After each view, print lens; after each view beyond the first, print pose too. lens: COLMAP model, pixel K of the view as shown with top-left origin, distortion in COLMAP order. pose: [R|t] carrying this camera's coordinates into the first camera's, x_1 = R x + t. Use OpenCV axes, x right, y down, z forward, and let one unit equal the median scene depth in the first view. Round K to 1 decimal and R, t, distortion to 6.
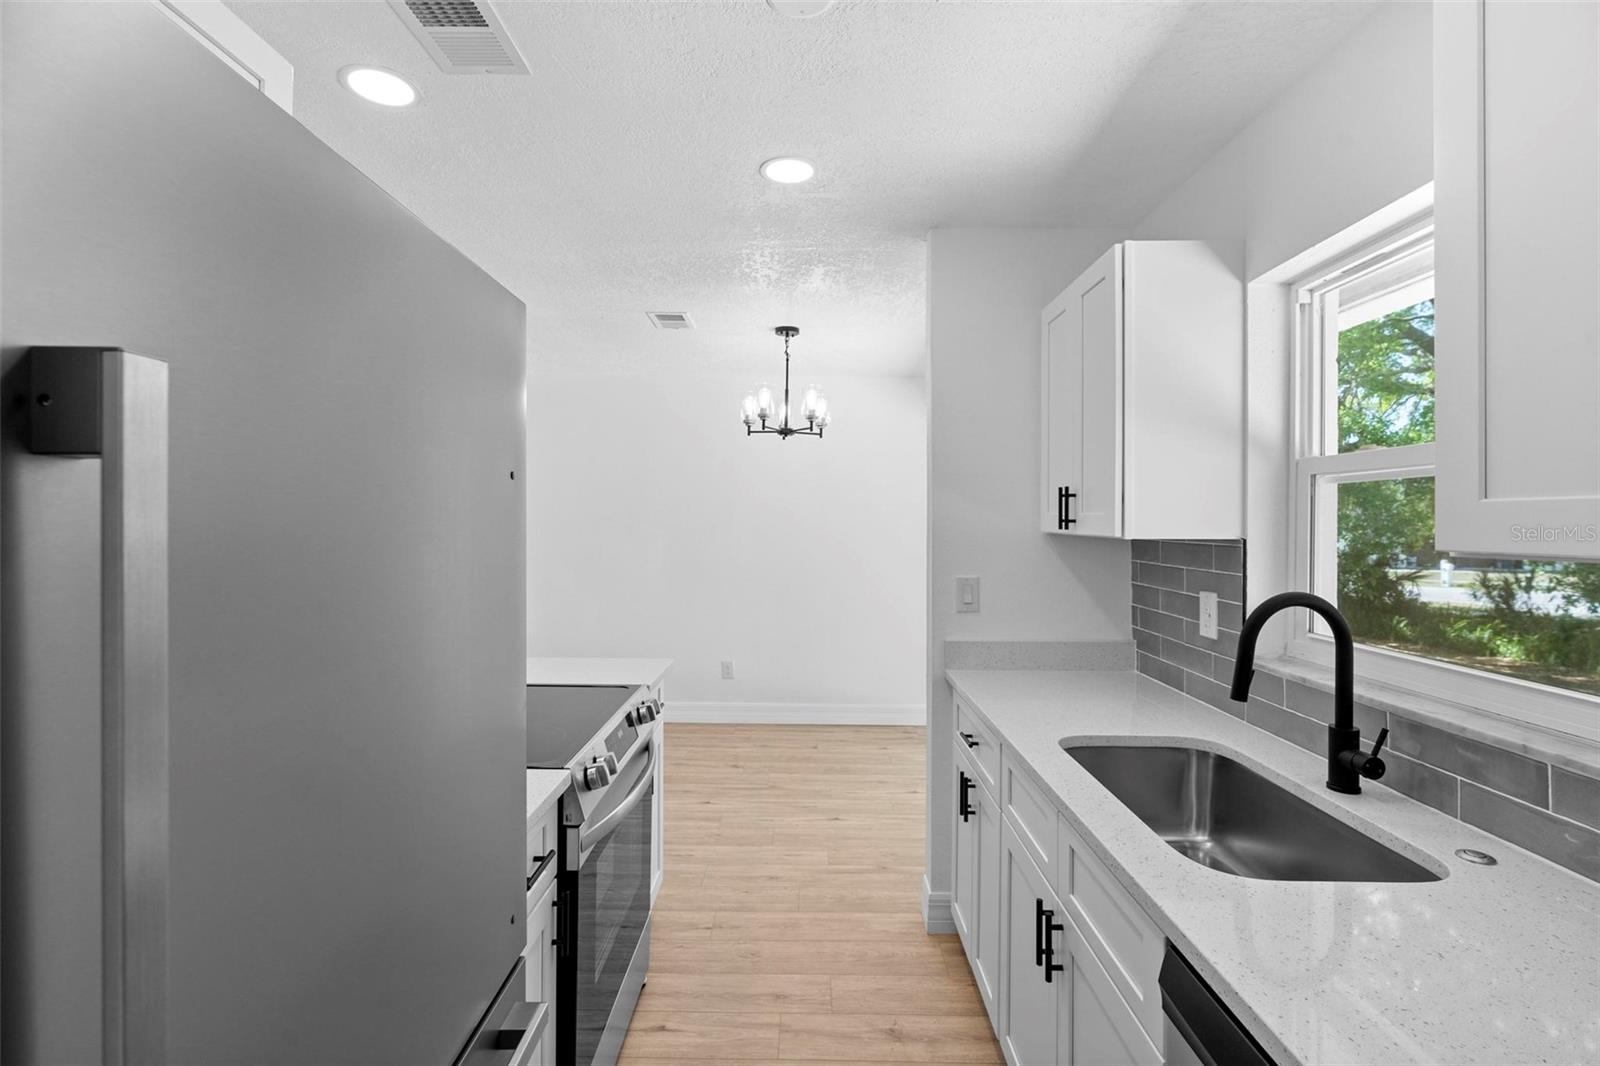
lens RADIAL K [[718.2, 0, 796.1], [0, 718.2, 518.4], [0, 0, 1]] dist [-0.028418, 0.000159]
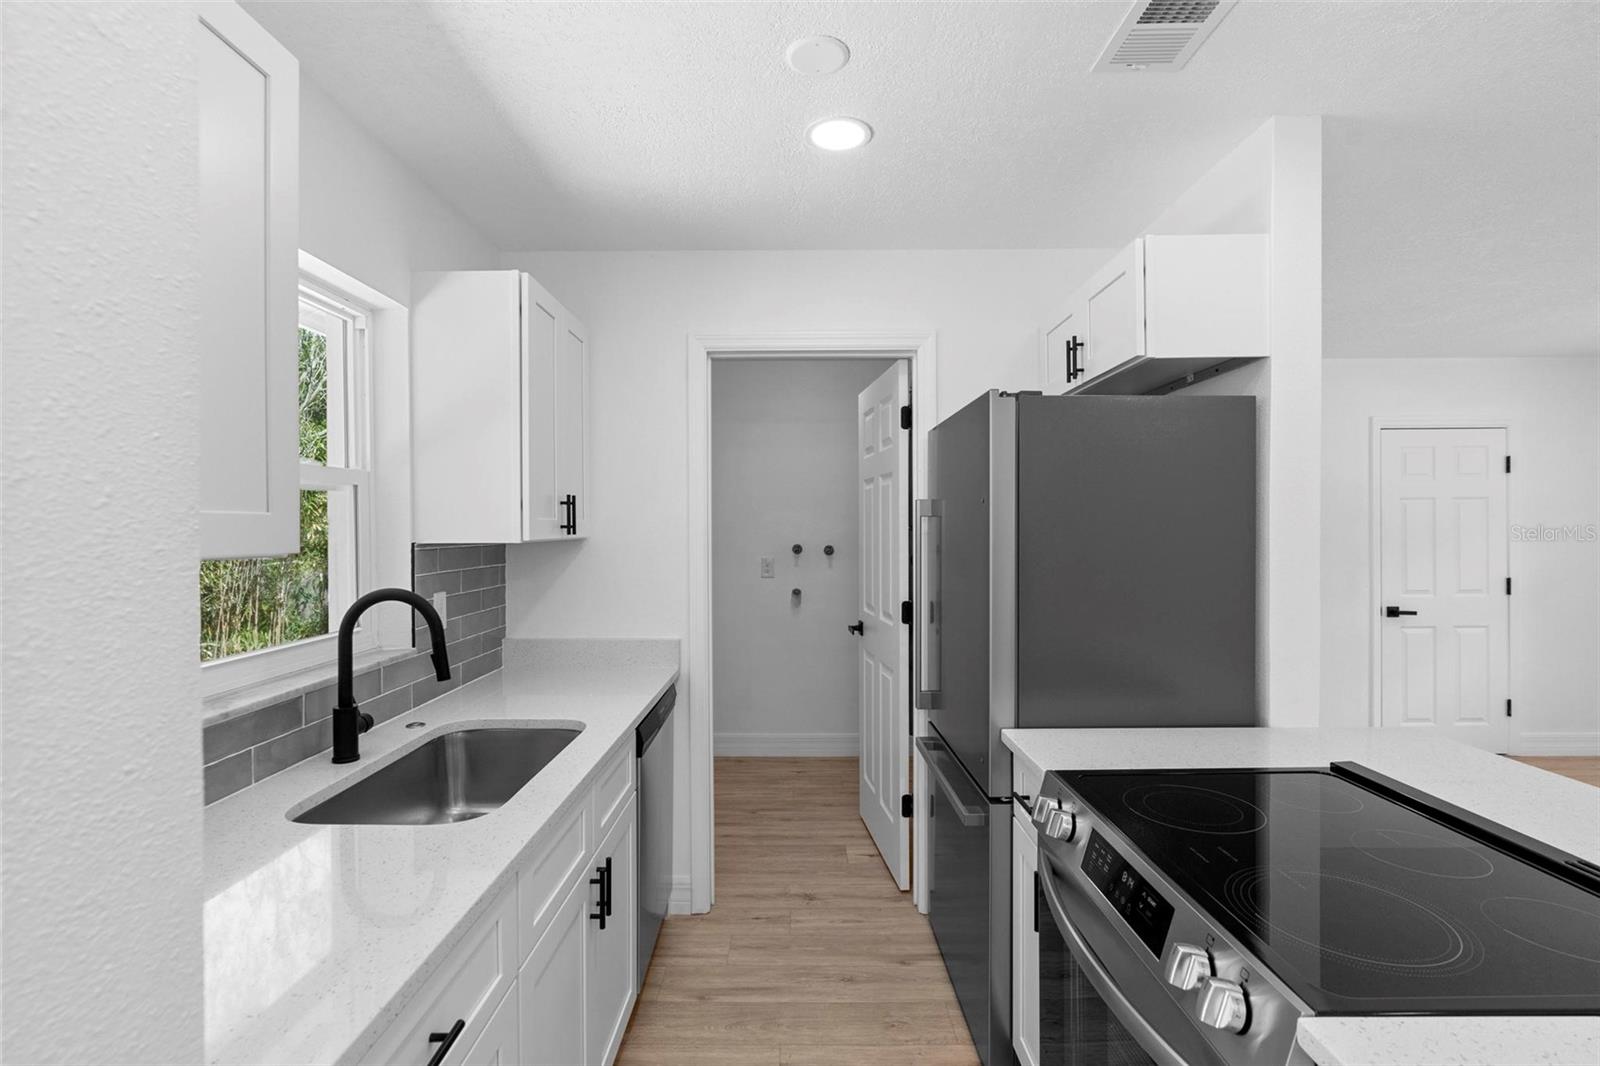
lens RADIAL K [[730.9, 0, 792.3], [0, 730.9, 533.0], [0, 0, 1]] dist [-0.009960, 0.004987]
pose [[-0.999991, 0.001630, -0.003927, 0.027102], [0.001627, 0.999998, 0.000627, 0.008510], [0.003928, 0.000620, -0.999992, 0.899834]]
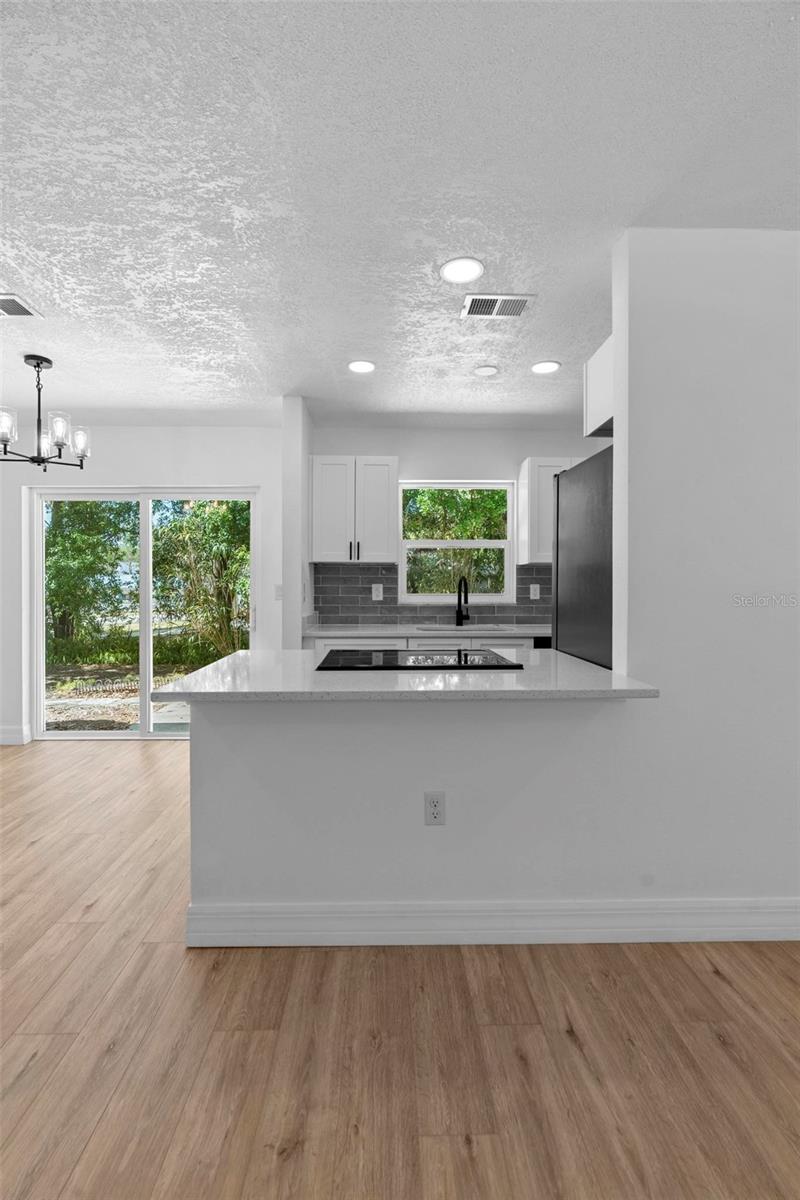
lens RADIAL K [[549.3, 0, 395.5], [0, 549.3, 591.6], [0, 0, 1]] dist [-0.006388, 0.000840]
pose [[-0.035064, -0.018290, 0.999218, -0.947049], [-0.003290, 0.999829, 0.018185, 0.057523], [-0.999380, -0.002650, -0.035118, 0.605851]]
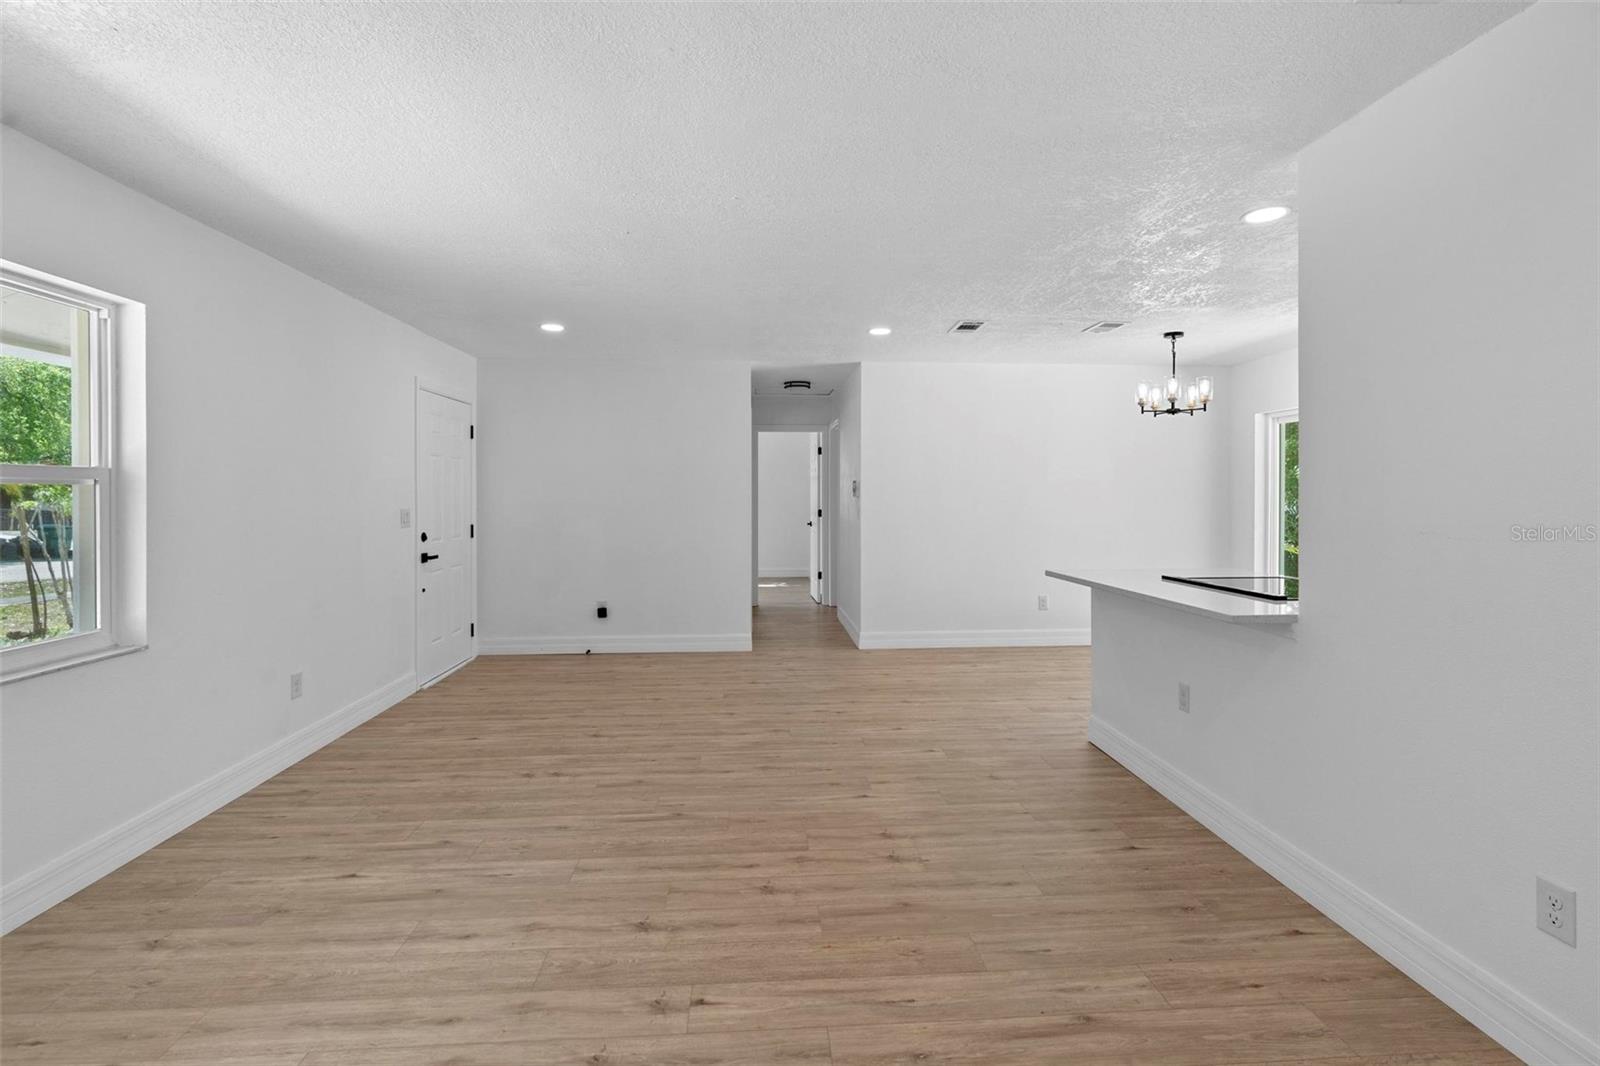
lens RADIAL K [[741.5, 0, 801.8], [0, 741.5, 495.9], [0, 0, 1]] dist [-0.004495, 0.000126]
pose [[0.996809, -0.006856, 0.079534, -0.940277], [0.006548, 0.999970, 0.004132, 0.029474], [-0.079560, -0.003598, 0.996824, -0.360191]]
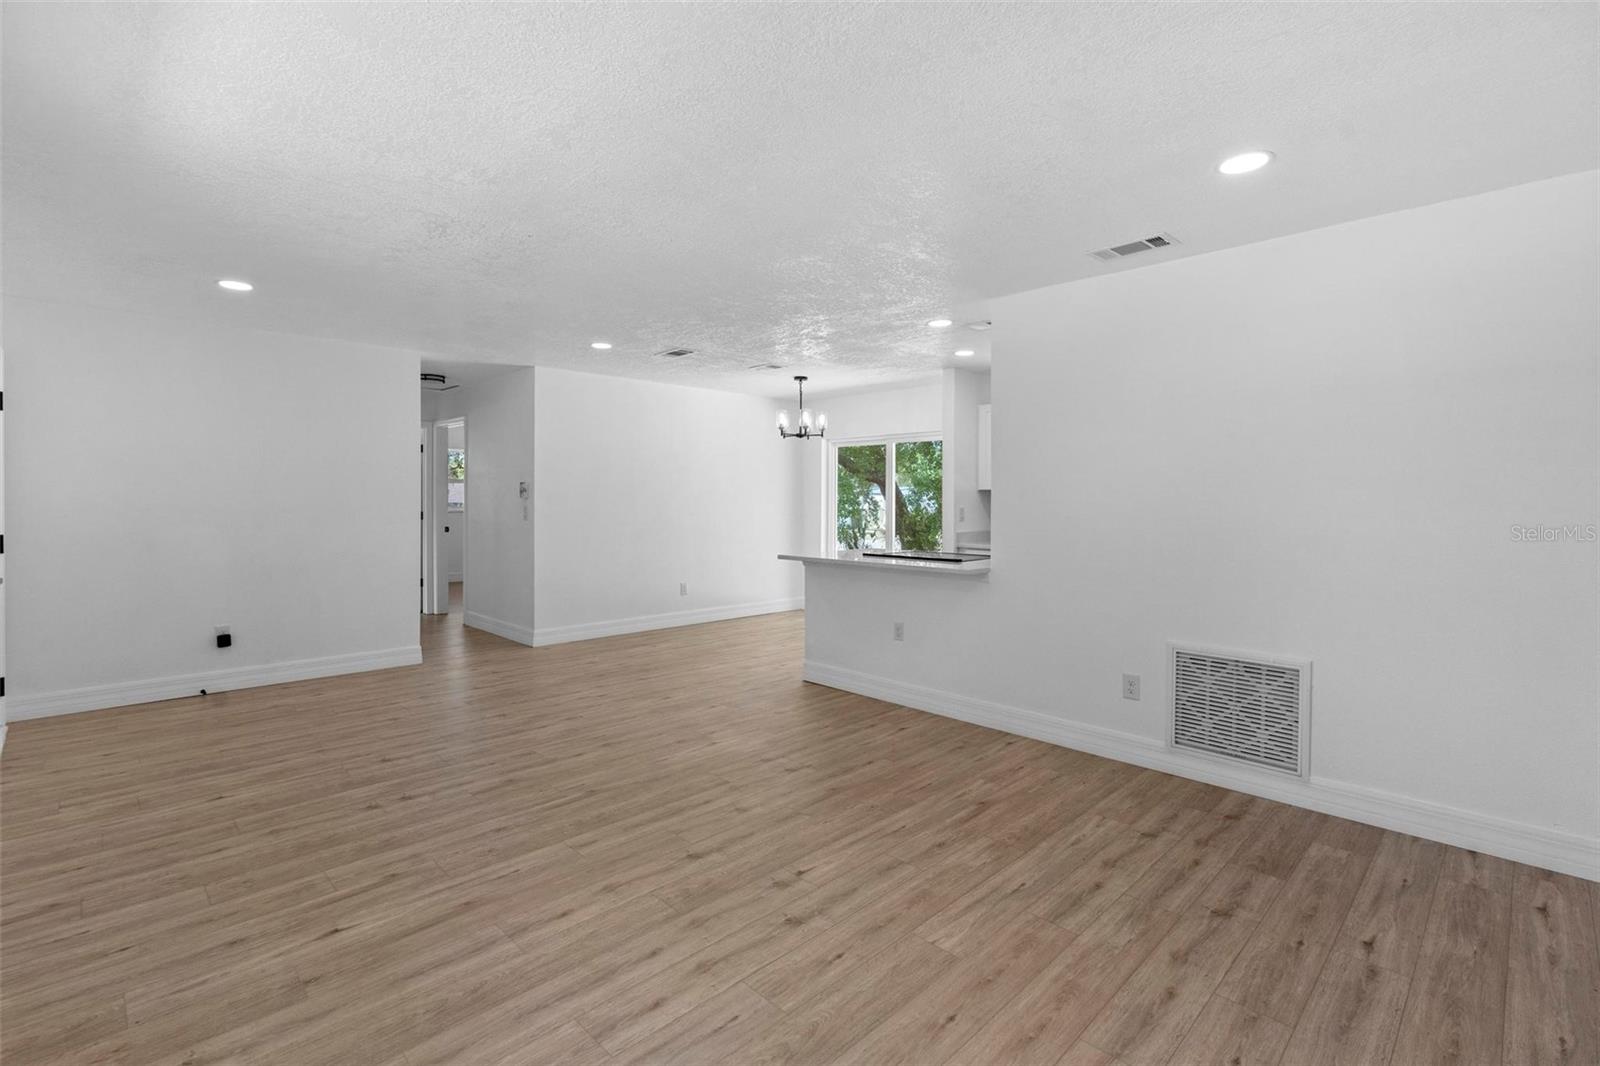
lens RADIAL K [[732.4, 0, 794.0], [0, 732.4, 504.4], [0, 0, 1]] dist [-0.006388, 0.000840]
pose [[0.703906, -0.007626, 0.710252, -1.530612], [-0.002803, 0.999905, 0.013515, 0.029486], [-0.710288, -0.011504, 0.703817, -0.310079]]
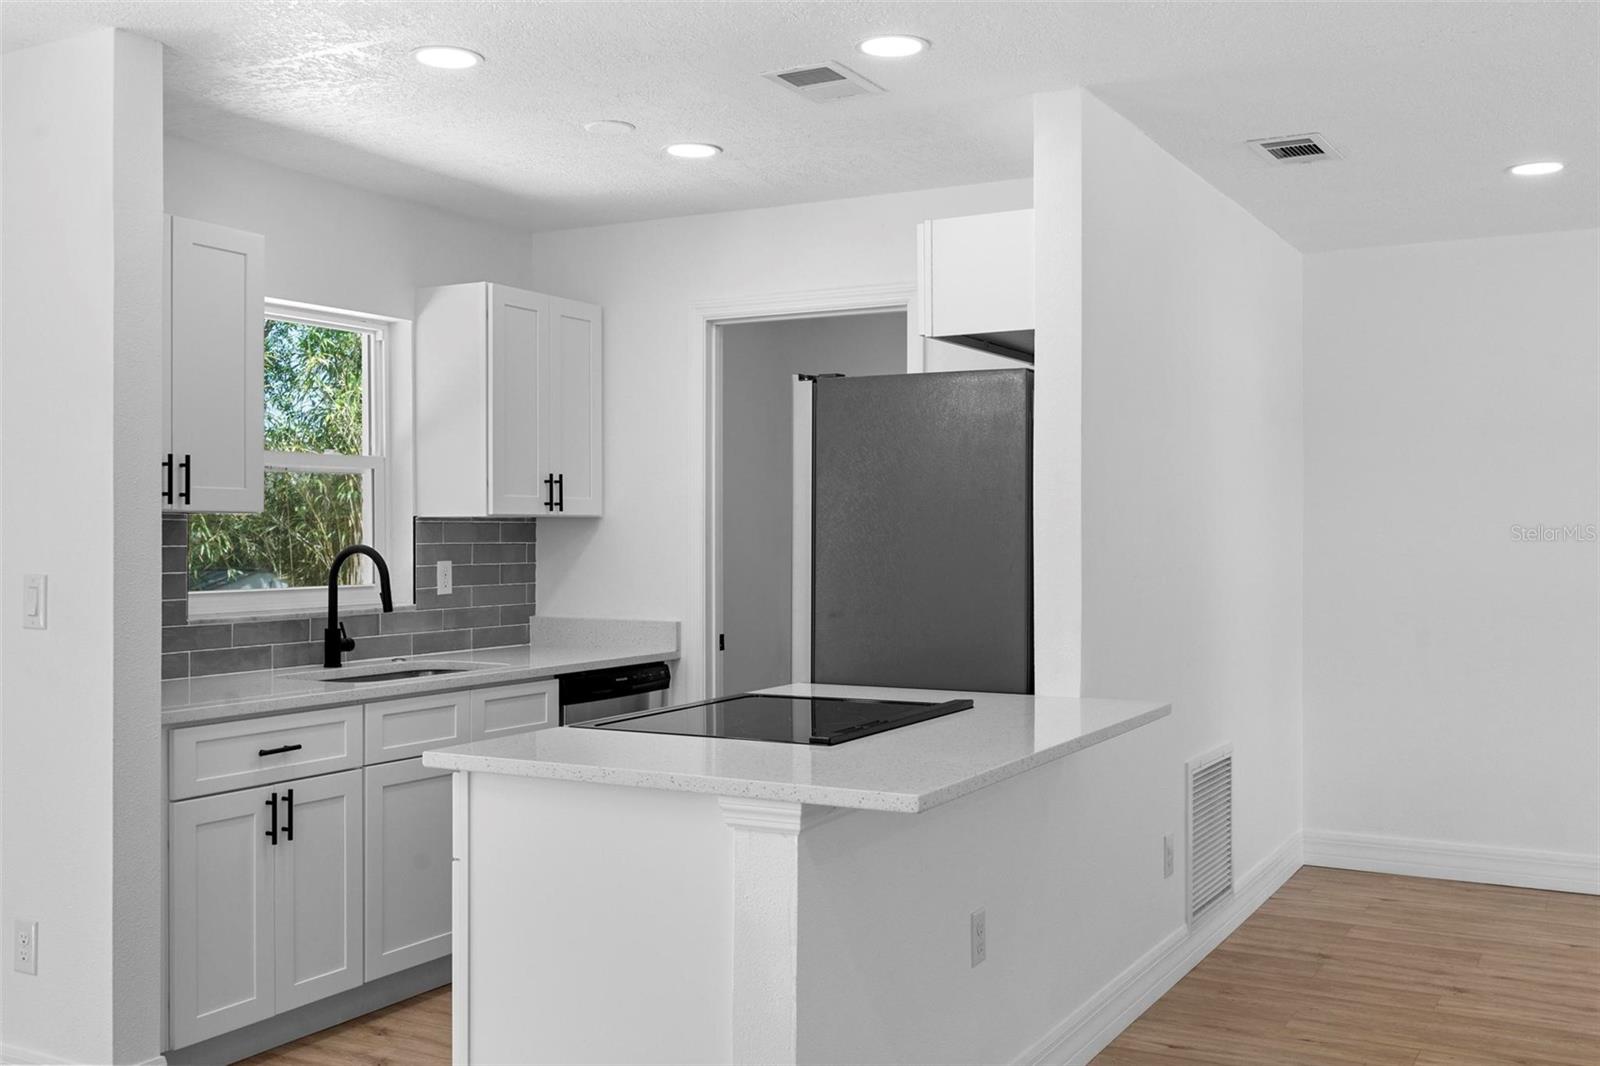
lens RADIAL K [[1568.1, 0, 797.6], [0, 1568.1, 538.9], [0, 0, 1]] dist [0.009317, 0.007787]
pose [[-0.880421, -0.007225, 0.474139, -0.760819], [-0.005493, 0.999972, 0.005038, 0.029466], [-0.474162, 0.001831, -0.880436, 1.504425]]
